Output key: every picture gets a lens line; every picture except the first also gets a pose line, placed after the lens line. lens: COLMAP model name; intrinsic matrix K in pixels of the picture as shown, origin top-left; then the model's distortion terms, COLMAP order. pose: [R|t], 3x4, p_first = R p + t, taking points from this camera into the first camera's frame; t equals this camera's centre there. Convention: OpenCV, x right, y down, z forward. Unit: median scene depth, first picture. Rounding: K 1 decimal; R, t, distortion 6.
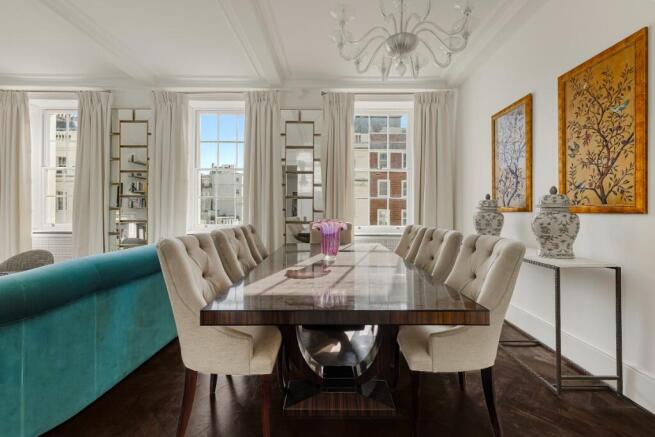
lens RADIAL K [[298.7, 0, 328.0], [0, 298.7, 212.5], [0, 0, 1]] dist [-0.001551, -0.000047]
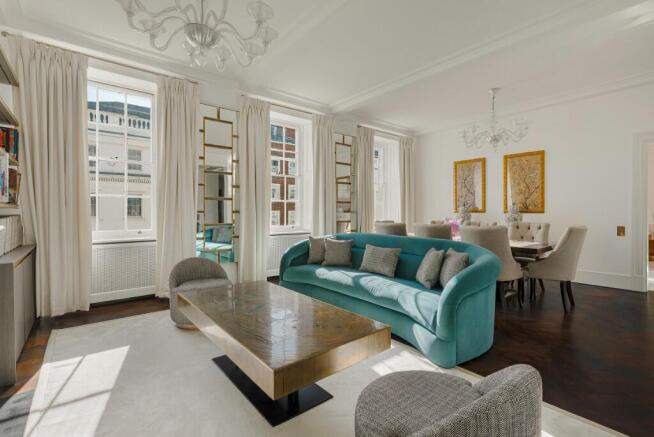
lens RADIAL K [[318.5, 0, 325.3], [0, 318.5, 218.5], [0, 0, 1]] dist [0.006825, -0.000093]
pose [[0.756601, -0.019072, 0.653599, -1.060403], [0.009737, 0.999792, 0.017903, -0.006960], [-0.653805, -0.007181, 0.756629, 0.002932]]
